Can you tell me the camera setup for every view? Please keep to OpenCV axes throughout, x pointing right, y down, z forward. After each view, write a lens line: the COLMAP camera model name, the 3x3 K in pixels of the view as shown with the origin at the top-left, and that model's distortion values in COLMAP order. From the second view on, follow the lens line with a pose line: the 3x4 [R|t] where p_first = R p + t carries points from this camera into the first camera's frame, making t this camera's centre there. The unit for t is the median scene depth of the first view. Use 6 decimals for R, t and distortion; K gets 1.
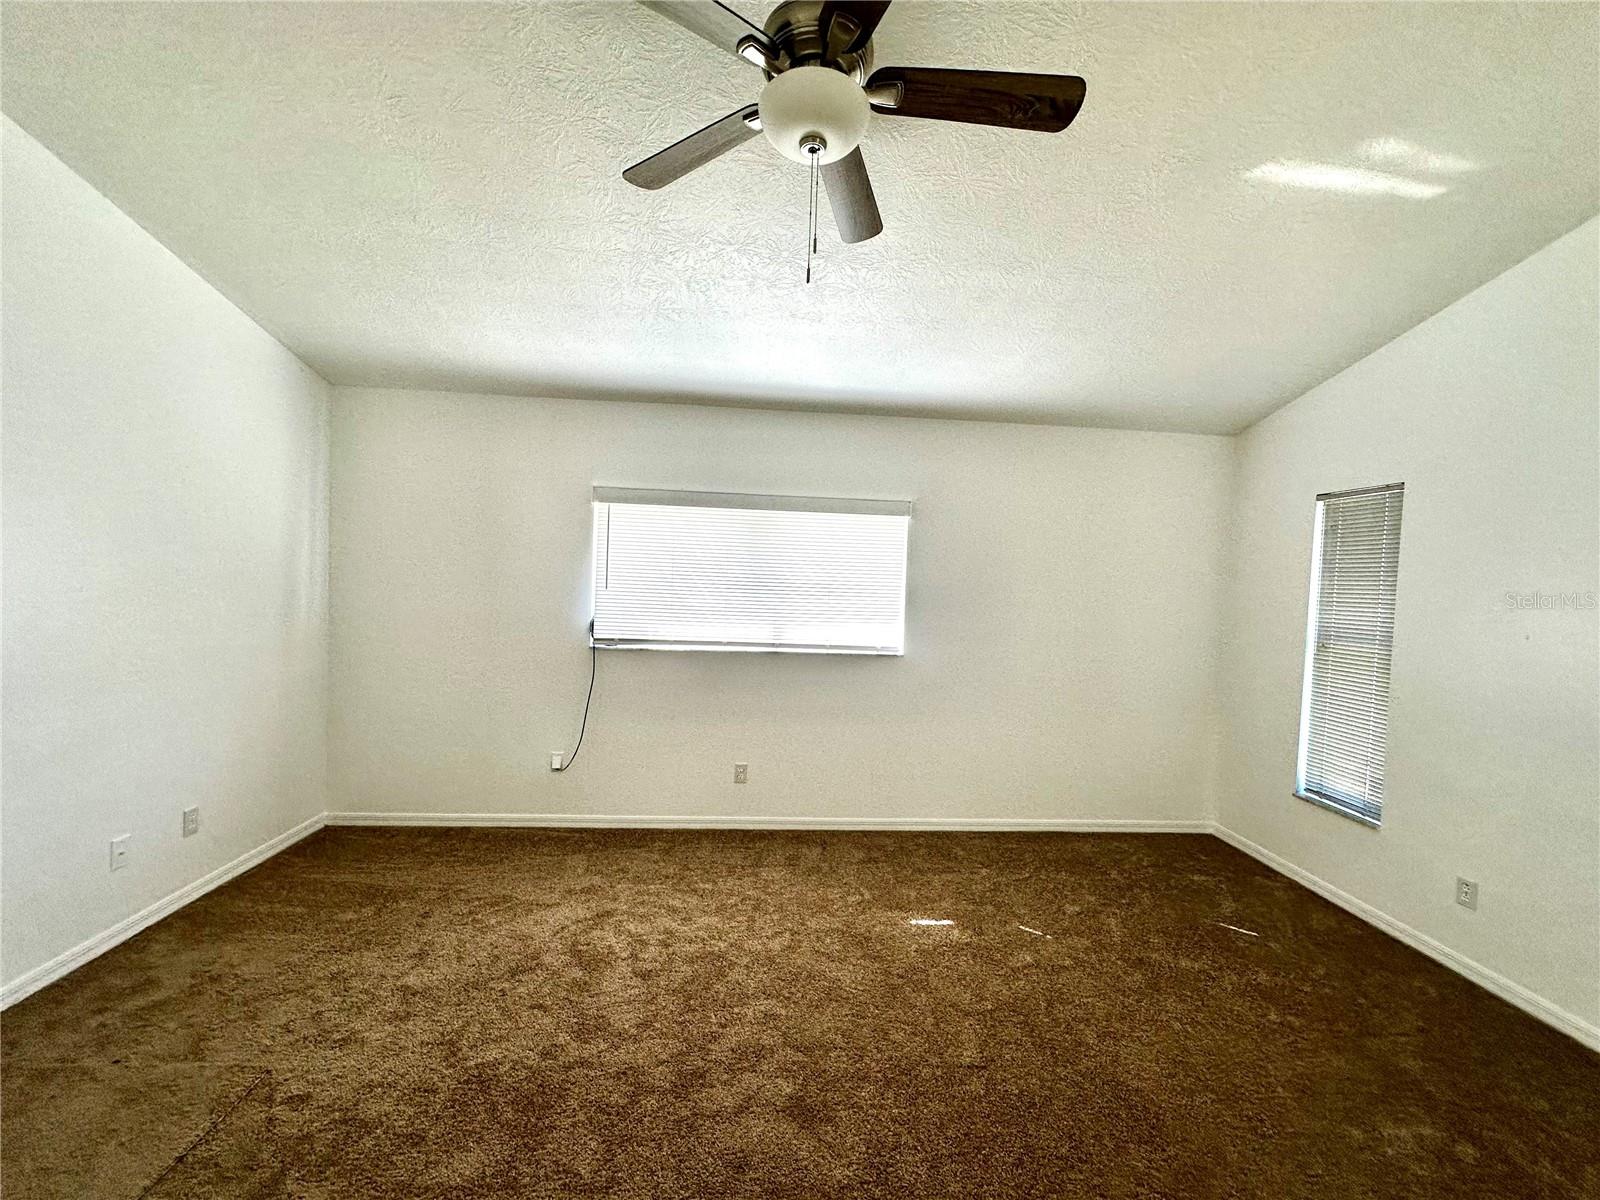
lens RADIAL K [[636.3, 0, 799.7], [0, 636.3, 602.4], [0, 0, 1]] dist [-0.004731, 0.001270]
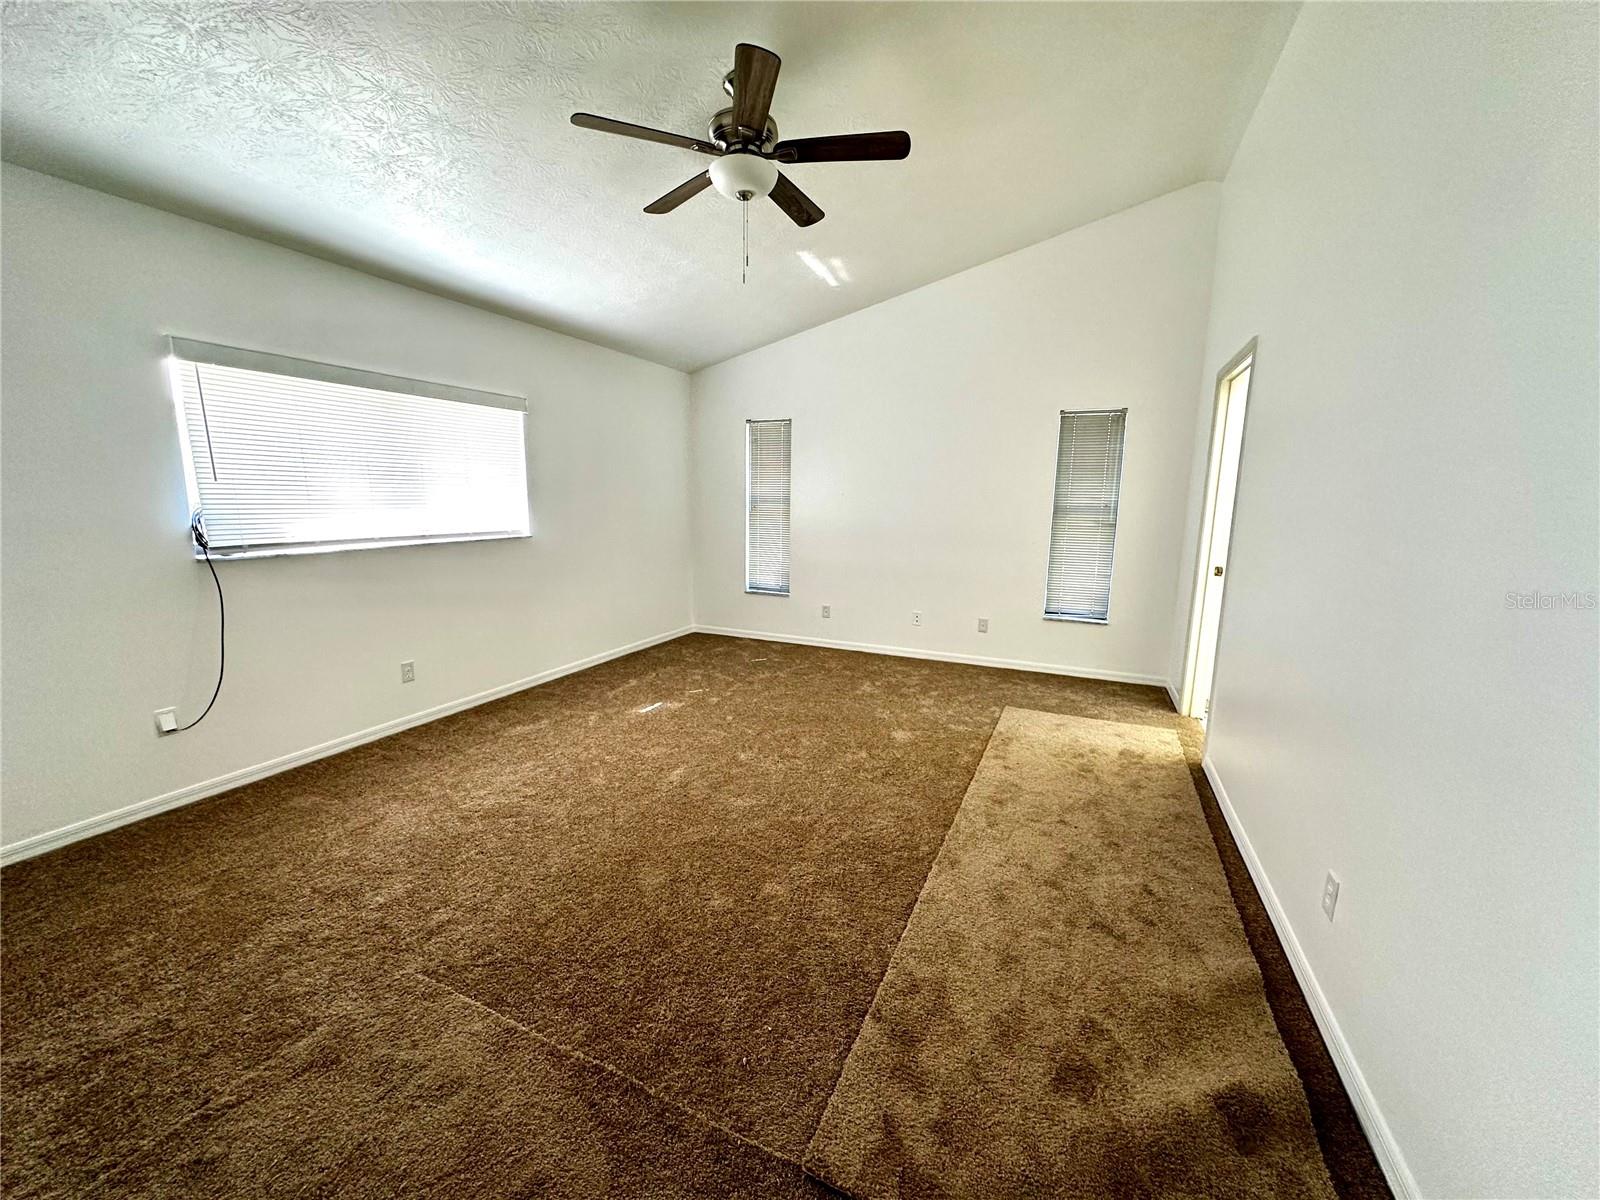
lens RADIAL K [[636.3, 0, 799.8], [0, 636.3, 603.7], [0, 0, 1]] dist [-0.004731, 0.001270]
pose [[0.469376, -0.180836, 0.864283, -0.710255], [0.035792, 0.981896, 0.186007, 0.007171], [-0.882273, -0.056373, 0.467351, 0.022679]]
